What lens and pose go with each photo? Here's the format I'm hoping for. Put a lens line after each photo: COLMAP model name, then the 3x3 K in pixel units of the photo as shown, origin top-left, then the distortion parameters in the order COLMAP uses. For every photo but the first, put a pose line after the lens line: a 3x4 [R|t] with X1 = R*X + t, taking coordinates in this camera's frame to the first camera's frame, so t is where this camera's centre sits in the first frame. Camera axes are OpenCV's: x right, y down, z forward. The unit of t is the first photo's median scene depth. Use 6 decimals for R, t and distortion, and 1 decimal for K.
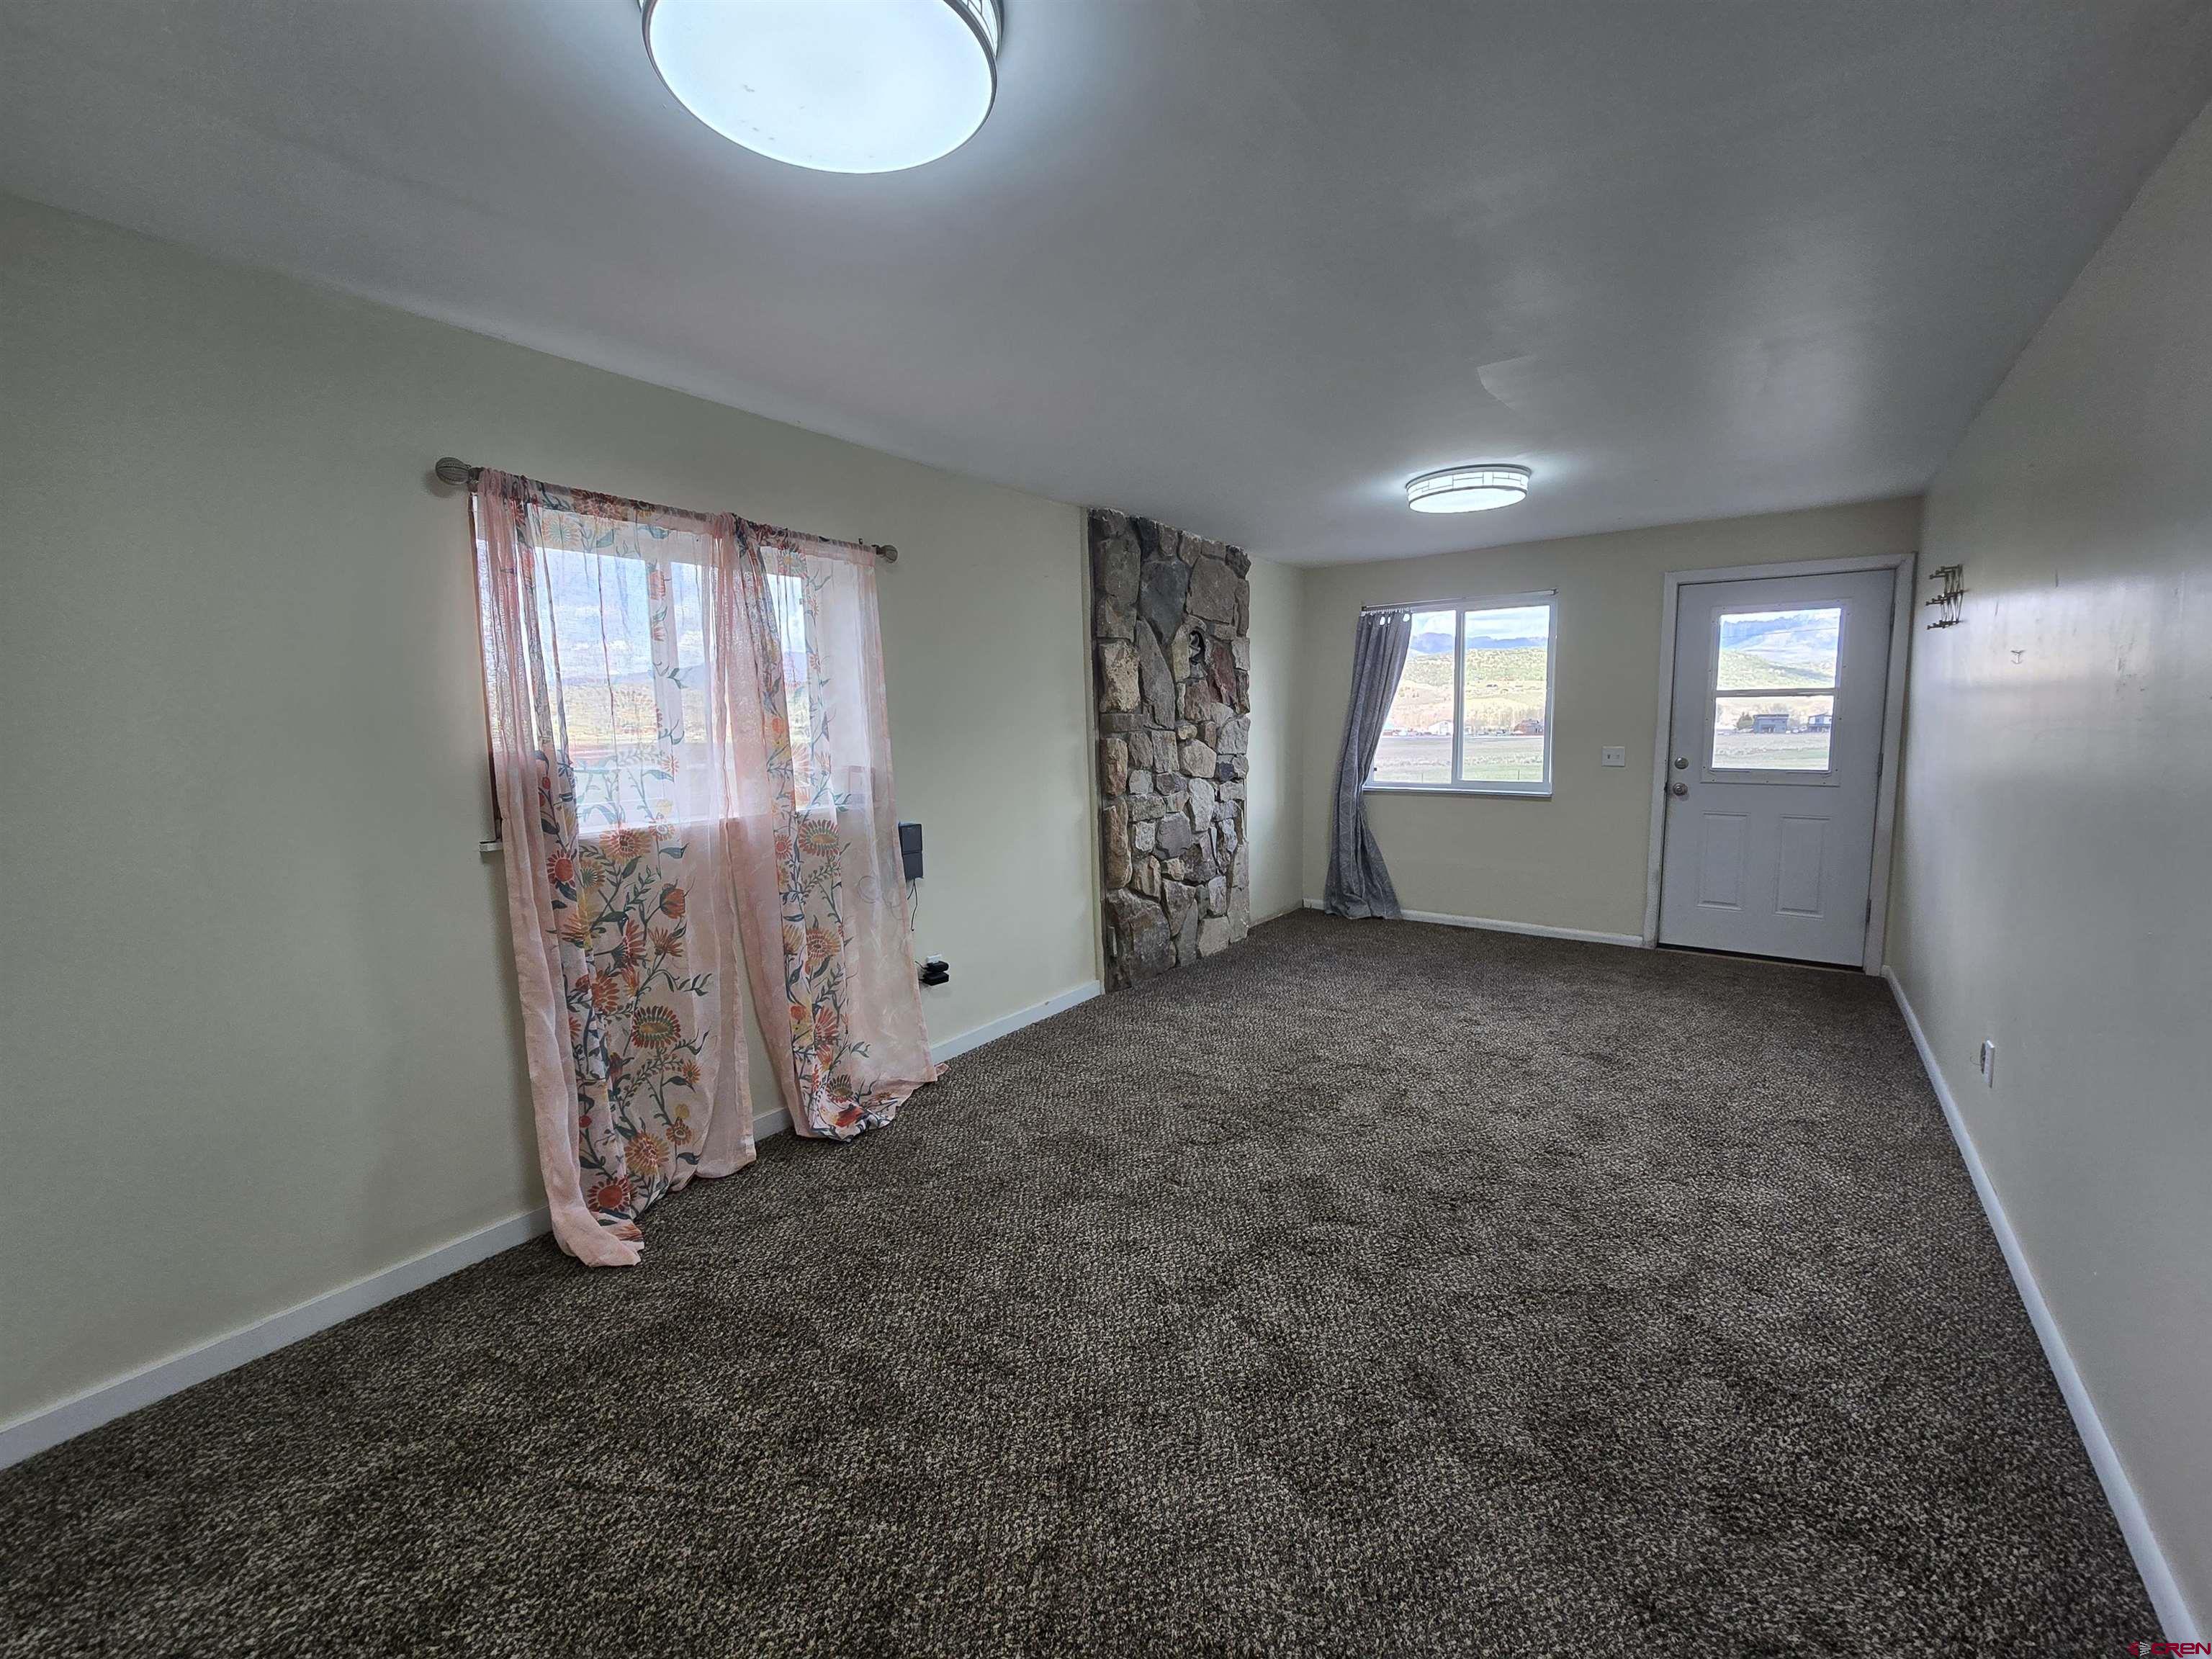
lens RADIAL K [[898.5, 0, 1100.1], [0, 898.5, 827.9], [0, 0, 1]] dist [-0.001367, -0.000282]
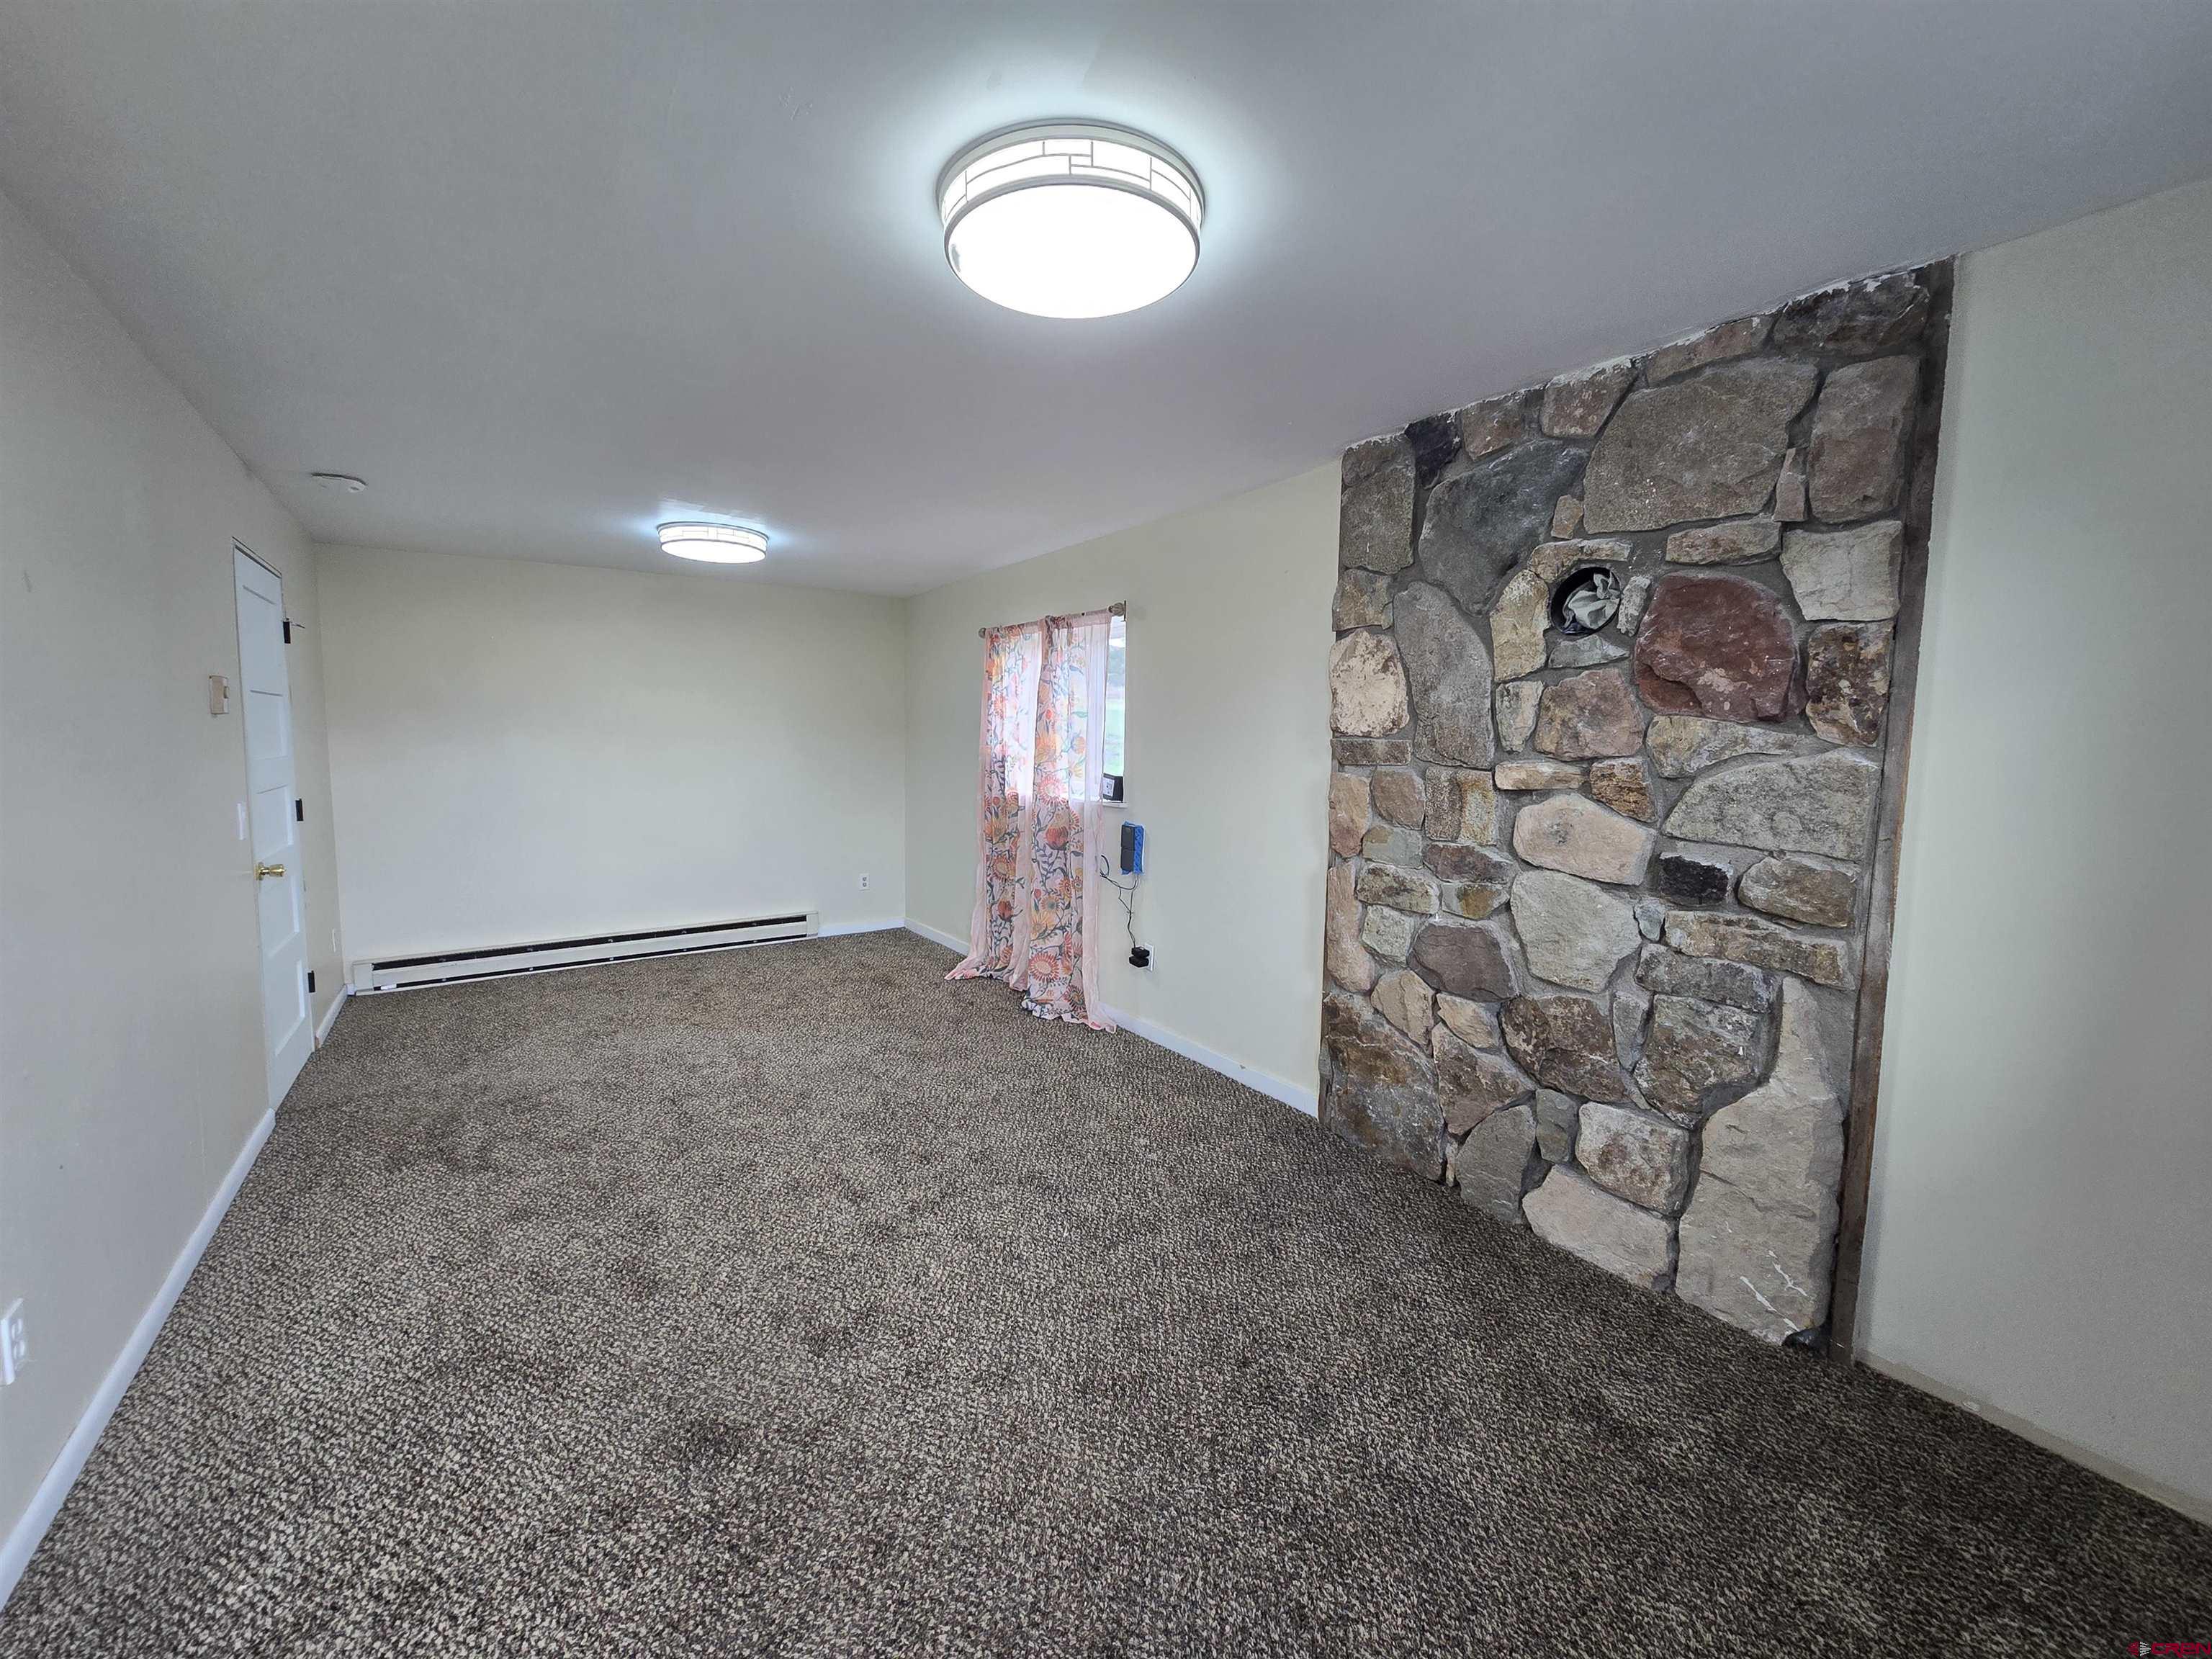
lens RADIAL K [[898.5, 0, 1098.0], [0, 898.5, 831.2], [0, 0, 1]] dist [-0.001367, -0.000282]
pose [[-0.332230, 0.114032, -0.936280, 0.683331], [-0.111917, 0.980886, 0.159177, -0.134239], [0.936535, 0.157669, -0.313117, 0.966929]]
